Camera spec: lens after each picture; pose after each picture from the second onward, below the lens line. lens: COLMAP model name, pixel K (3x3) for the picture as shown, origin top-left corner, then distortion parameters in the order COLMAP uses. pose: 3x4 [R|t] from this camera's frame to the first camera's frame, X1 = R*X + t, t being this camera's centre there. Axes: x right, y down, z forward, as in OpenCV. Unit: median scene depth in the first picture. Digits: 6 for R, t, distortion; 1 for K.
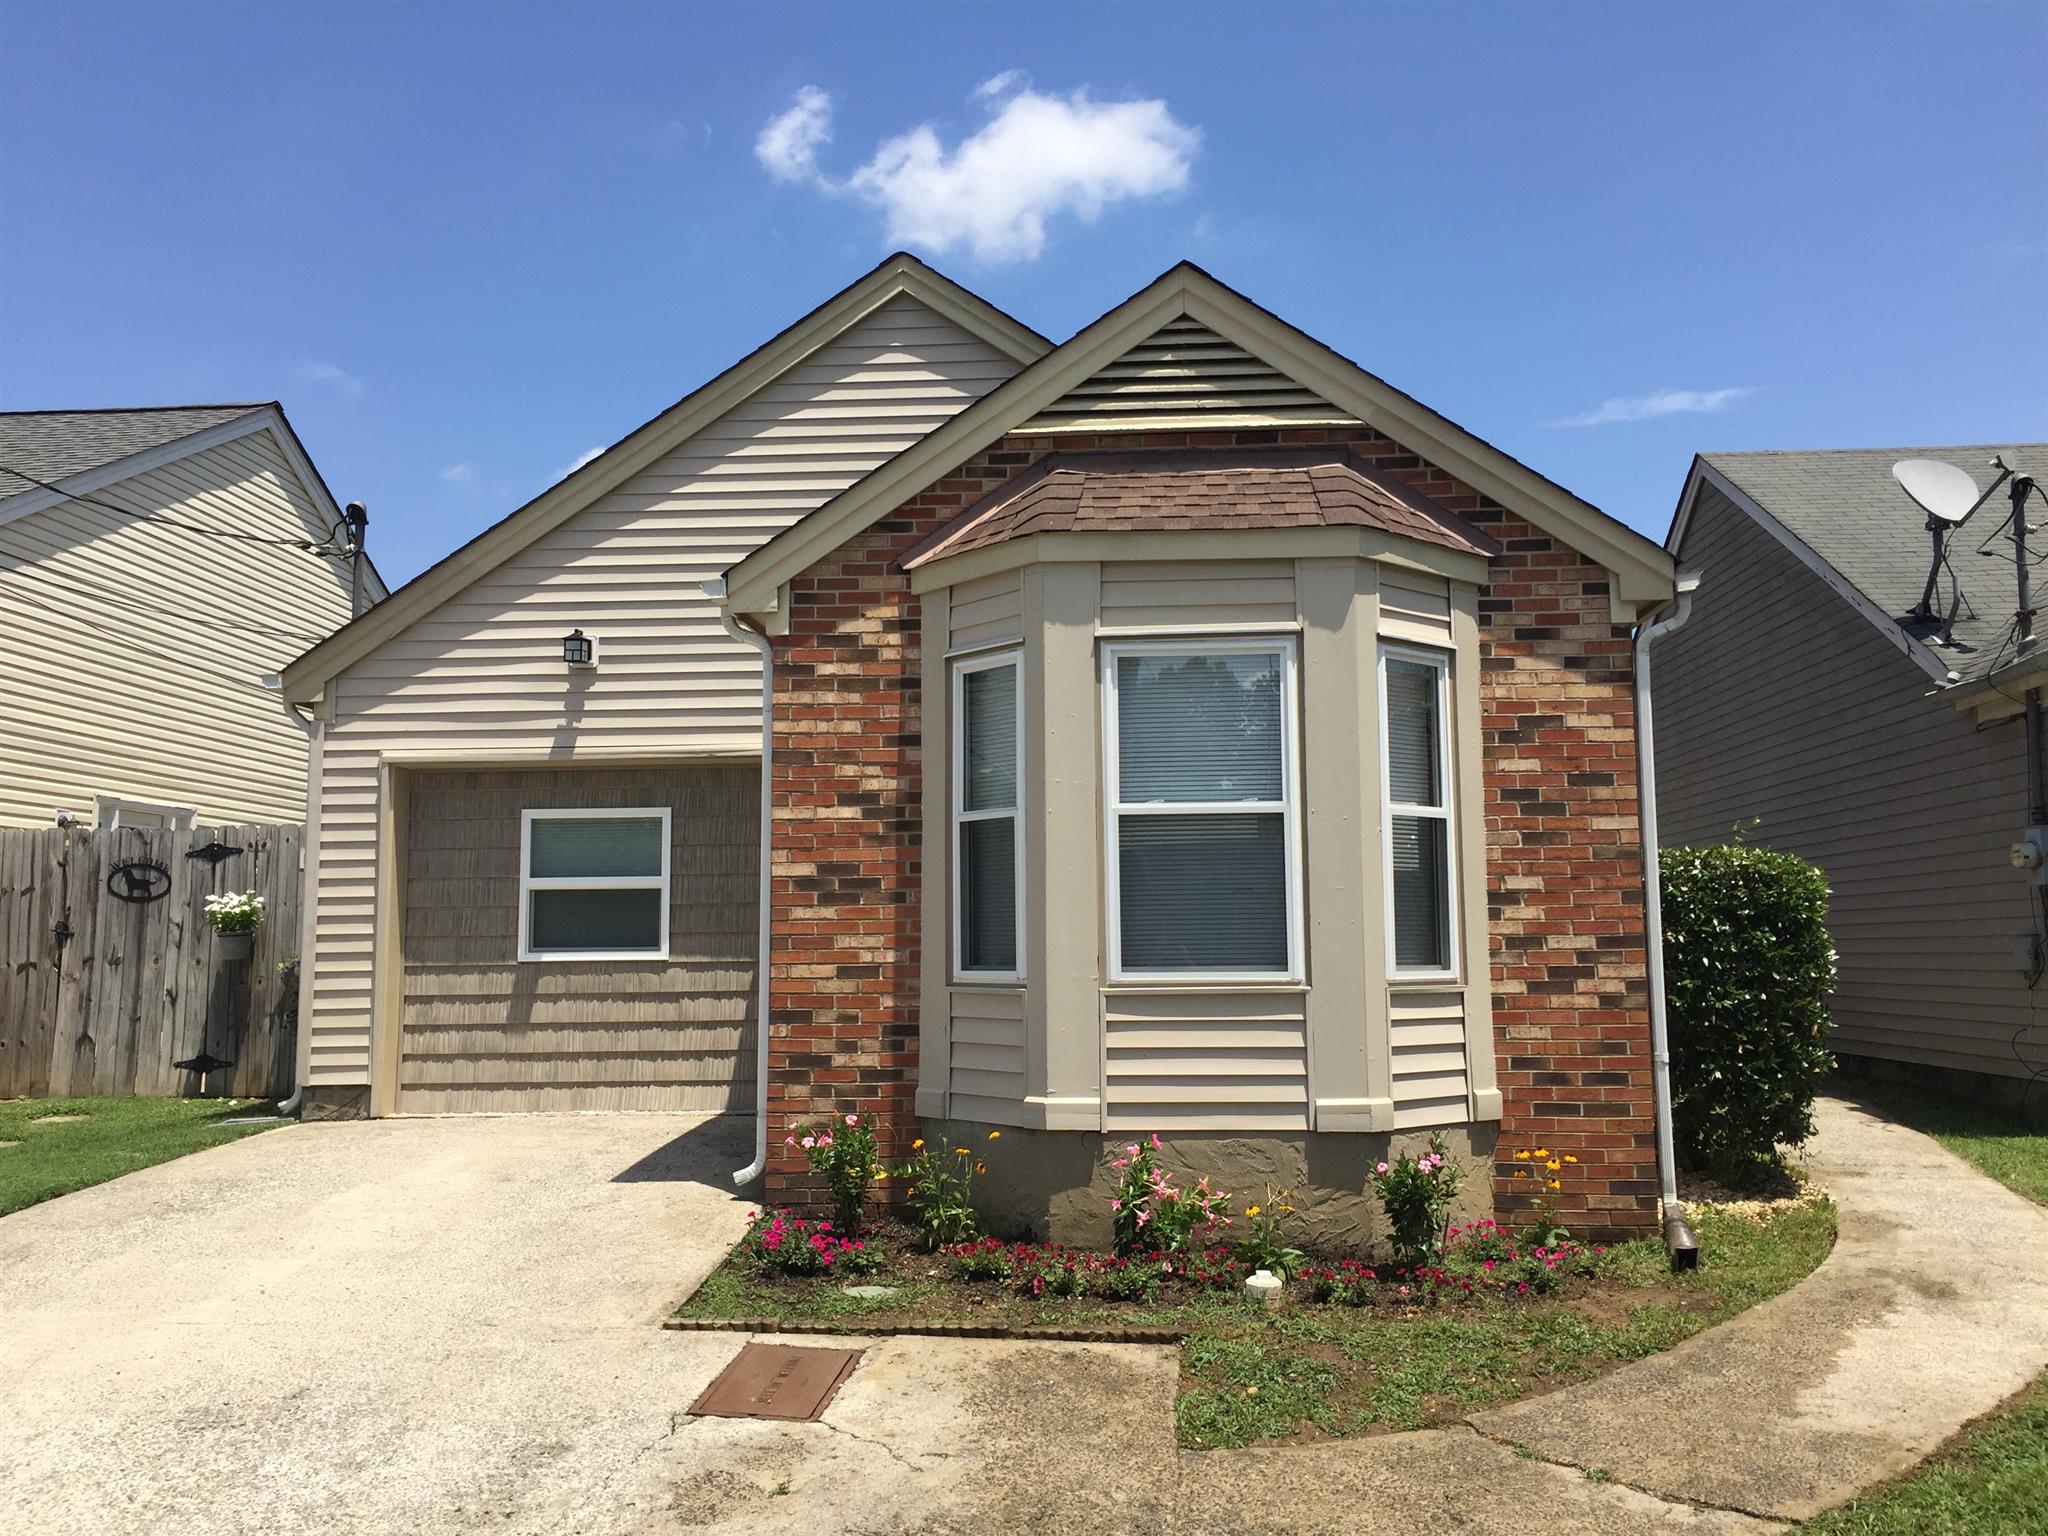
lens RADIAL K [[1773.6, 0, 1035.2], [0, 1773.6, 764.0], [0, 0, 1]] dist [0.064818, -0.077626]
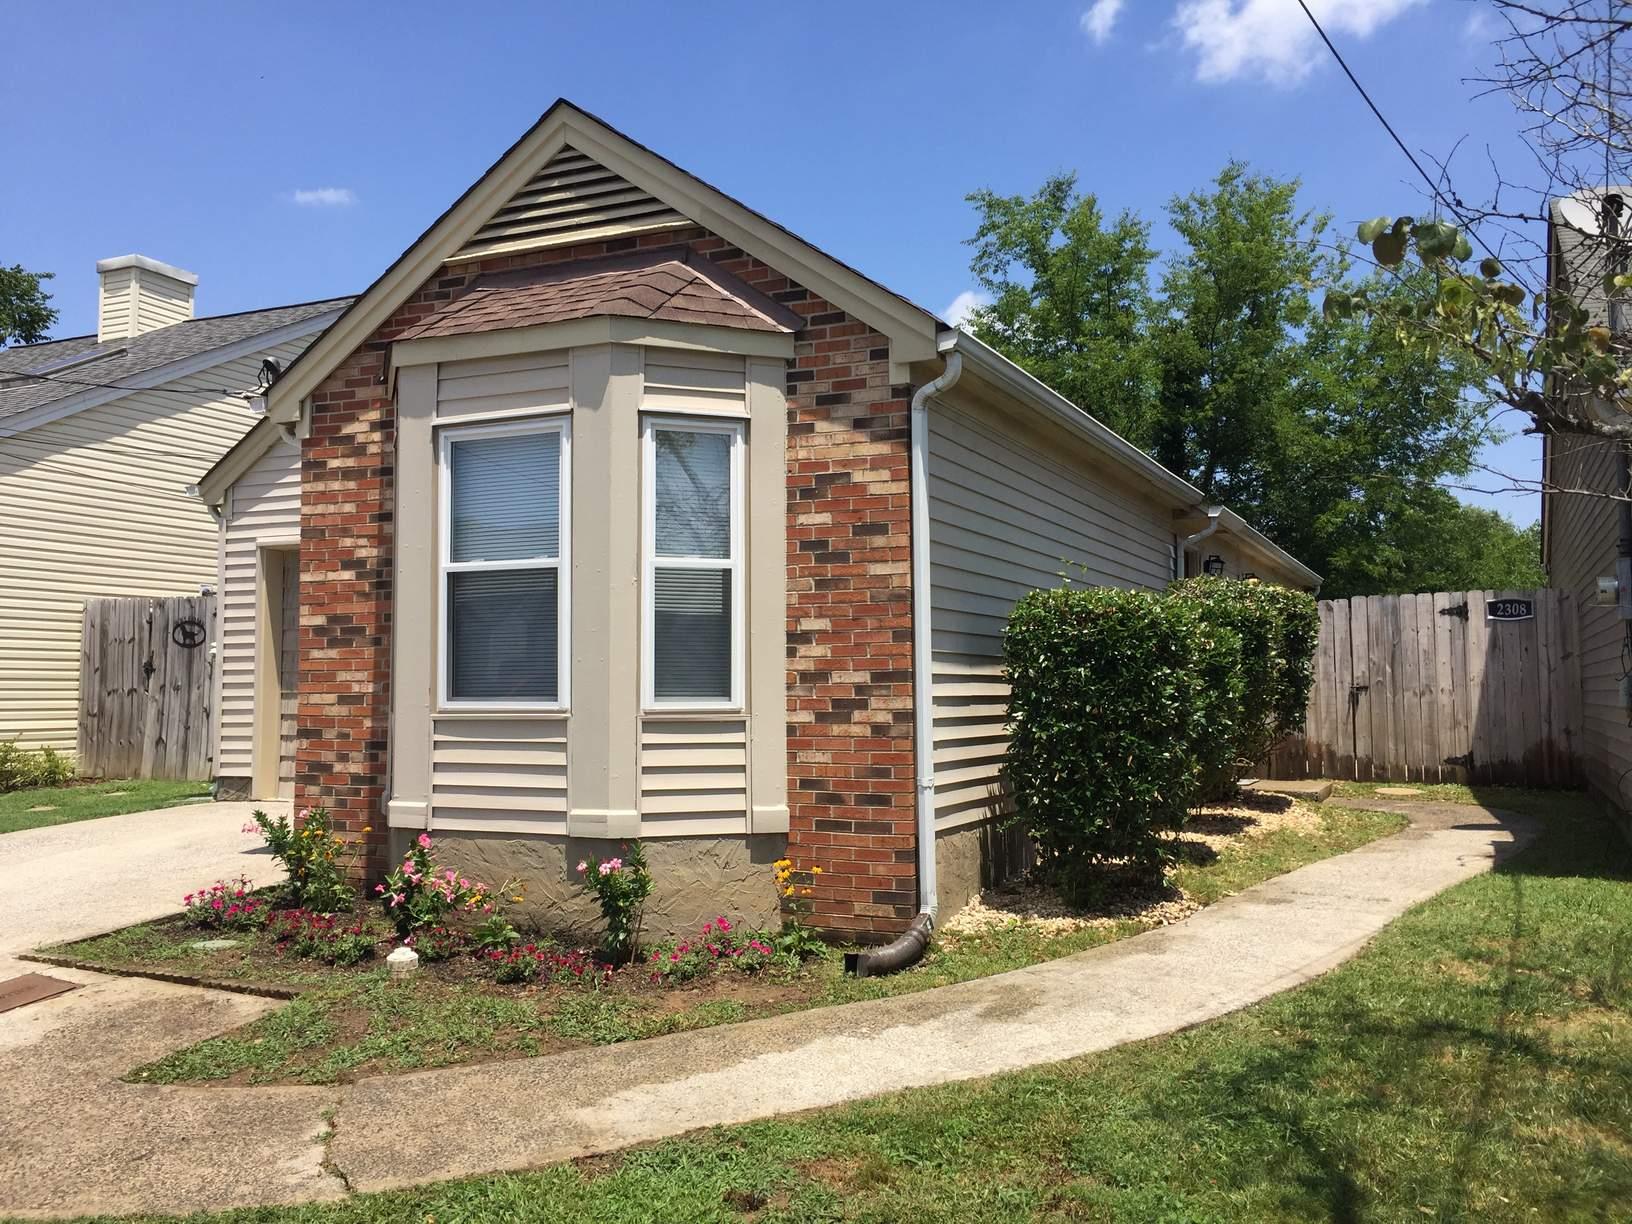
lens RADIAL K [[1413.3, 0, 823.6], [0, 1413.3, 609.1], [0, 0, 1]] dist [0.064818, -0.077626]
pose [[0.931925, -0.014489, -0.362361, 0.591921], [0.032913, 0.998457, 0.044724, 0.017412], [0.361154, -0.053606, 0.930964, 0.173231]]
